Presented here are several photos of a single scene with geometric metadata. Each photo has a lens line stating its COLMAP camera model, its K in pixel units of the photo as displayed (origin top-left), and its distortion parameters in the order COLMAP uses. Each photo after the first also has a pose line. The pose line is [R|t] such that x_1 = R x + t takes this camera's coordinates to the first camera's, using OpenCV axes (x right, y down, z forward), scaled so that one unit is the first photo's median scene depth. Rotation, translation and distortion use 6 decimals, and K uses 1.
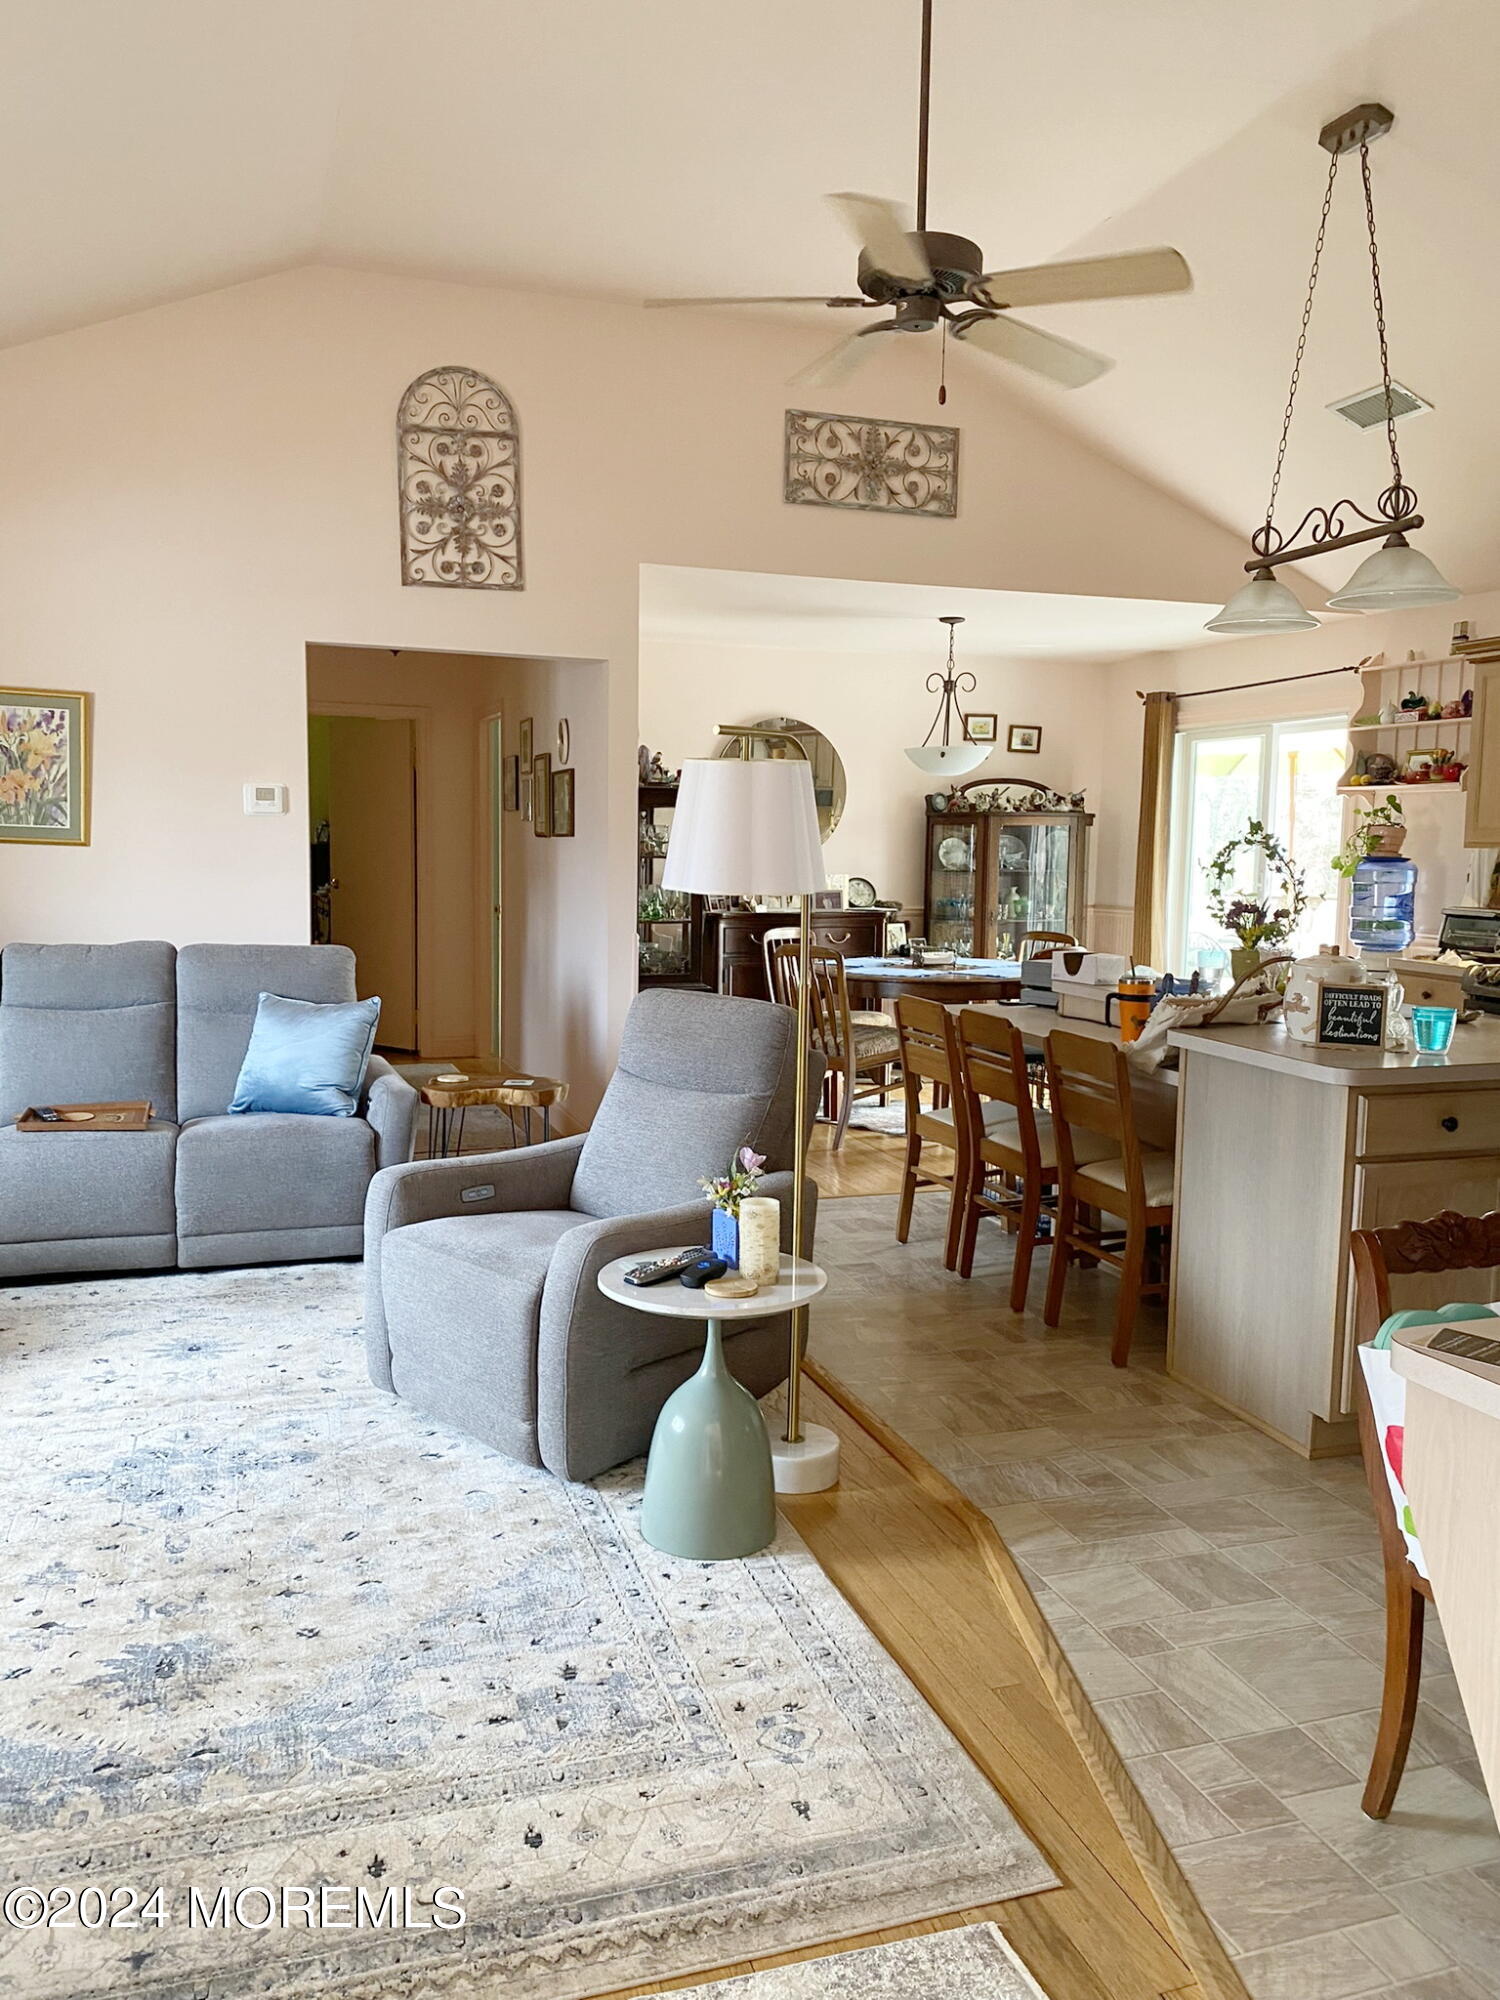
lens RADIAL K [[1543.7, 0, 738.8], [0, 1543.7, 994.9], [0, 0, 1]] dist [0.176244, -0.406911]
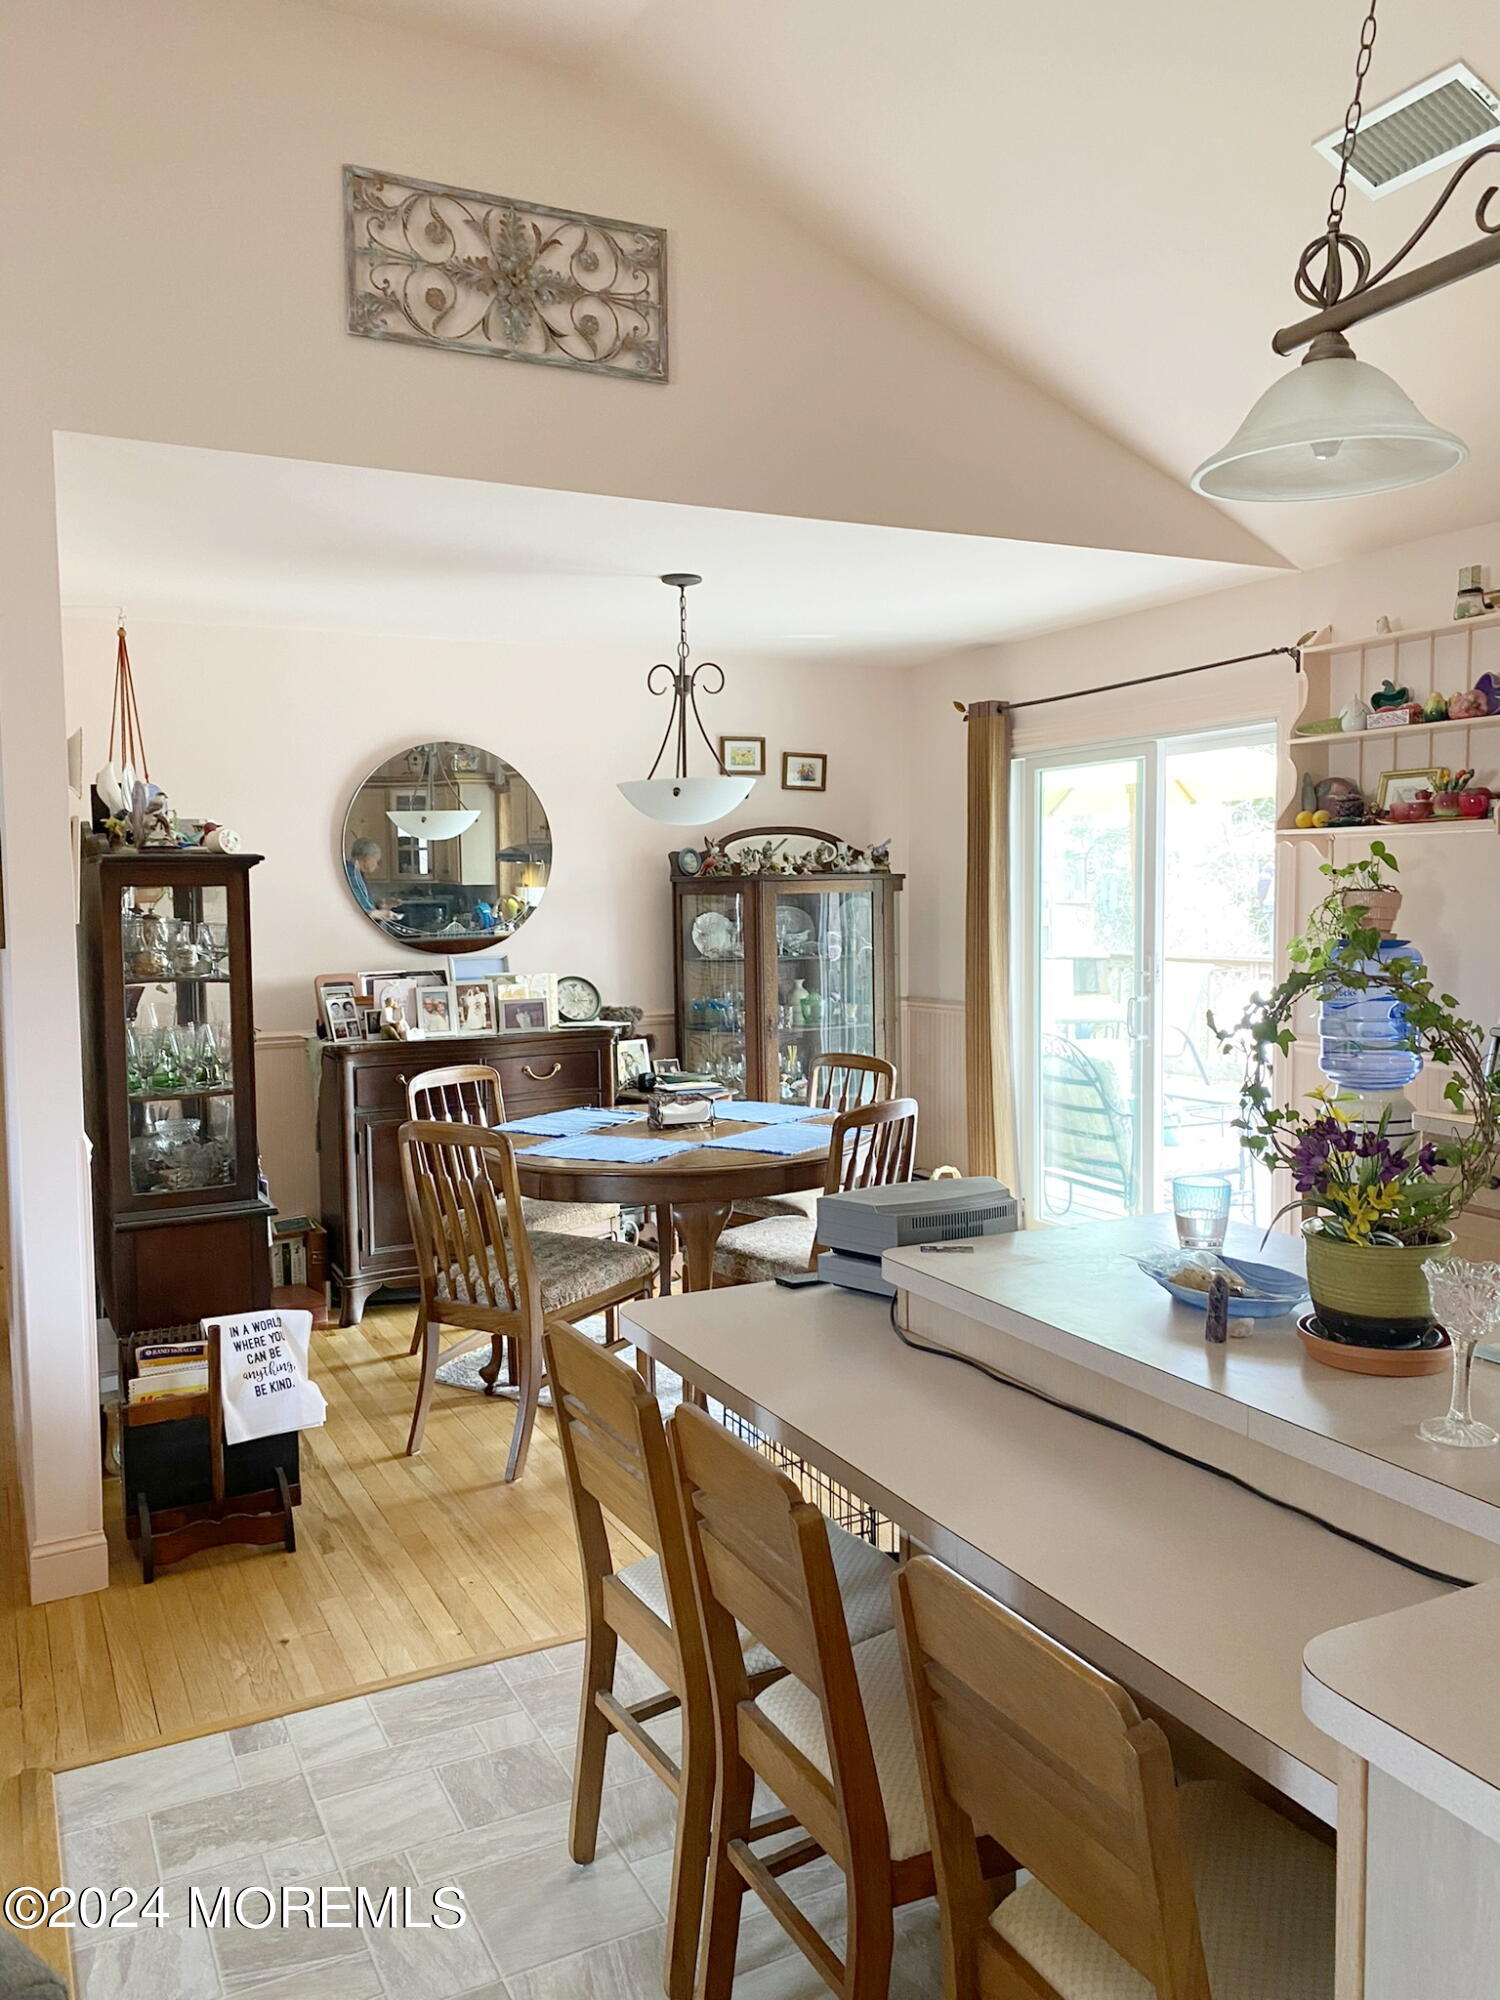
lens RADIAL K [[1543.7, 0, 738.8], [0, 1543.7, 994.9], [0, 0, 1]] dist [0.176244, -0.406911]
pose [[0.990611, -0.037799, 0.131384, 0.065862], [0.041780, 0.998743, -0.027677, -0.050723], [-0.130173, 0.032906, 0.990945, 0.353617]]
